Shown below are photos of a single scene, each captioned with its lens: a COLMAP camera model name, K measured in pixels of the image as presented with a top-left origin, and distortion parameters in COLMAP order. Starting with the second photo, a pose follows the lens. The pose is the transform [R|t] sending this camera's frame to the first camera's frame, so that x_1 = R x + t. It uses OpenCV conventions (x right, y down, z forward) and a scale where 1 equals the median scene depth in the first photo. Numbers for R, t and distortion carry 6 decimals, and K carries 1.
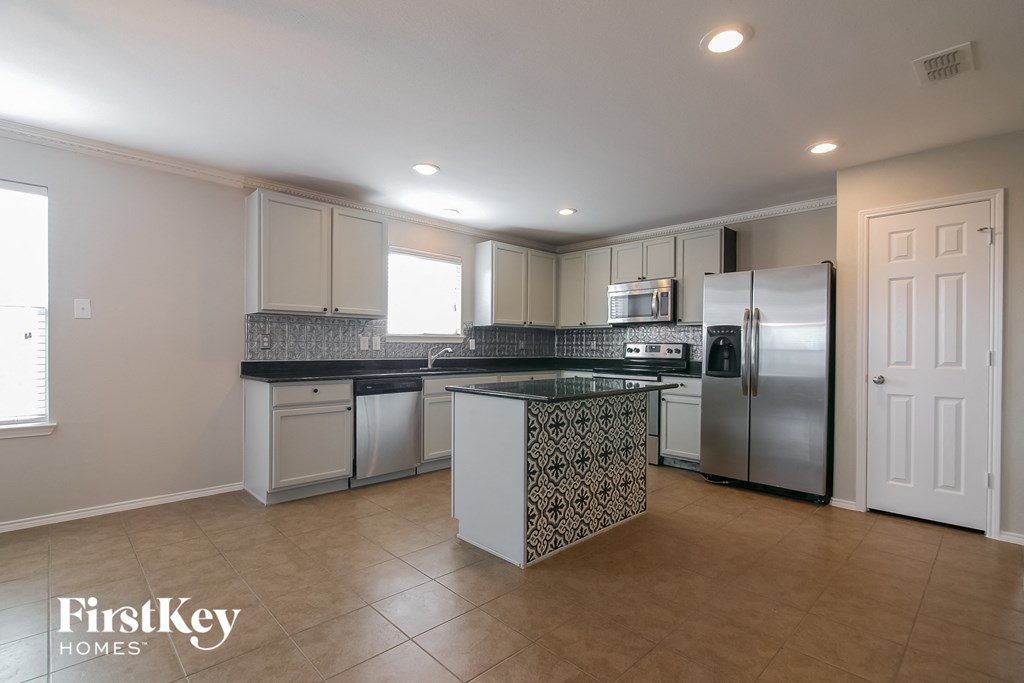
lens RADIAL K [[493.0, 0, 485.1], [0, 493.0, 349.9], [0, 0, 1]] dist [0.000576, -0.000082]
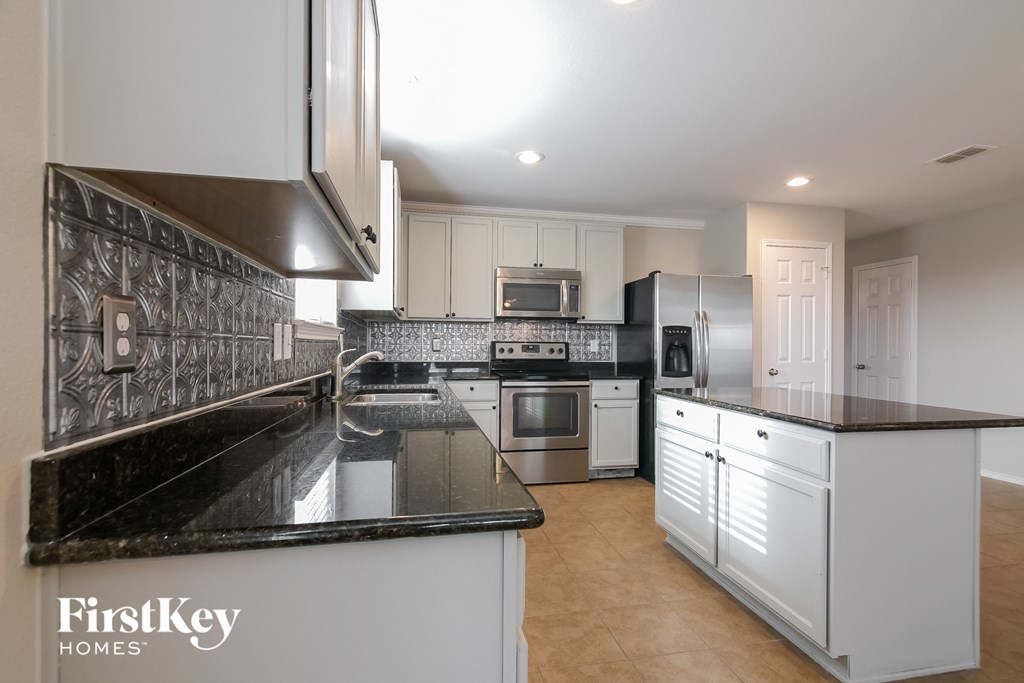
lens RADIAL K [[493.0, 0, 485.1], [0, 493.0, 349.9], [0, 0, 1]] dist [0.000576, -0.000082]
pose [[0.497187, -0.011203, 0.867571, -0.488506], [0.003372, 0.999934, 0.010980, -0.010523], [-0.867637, -0.002534, 0.497192, 0.705201]]
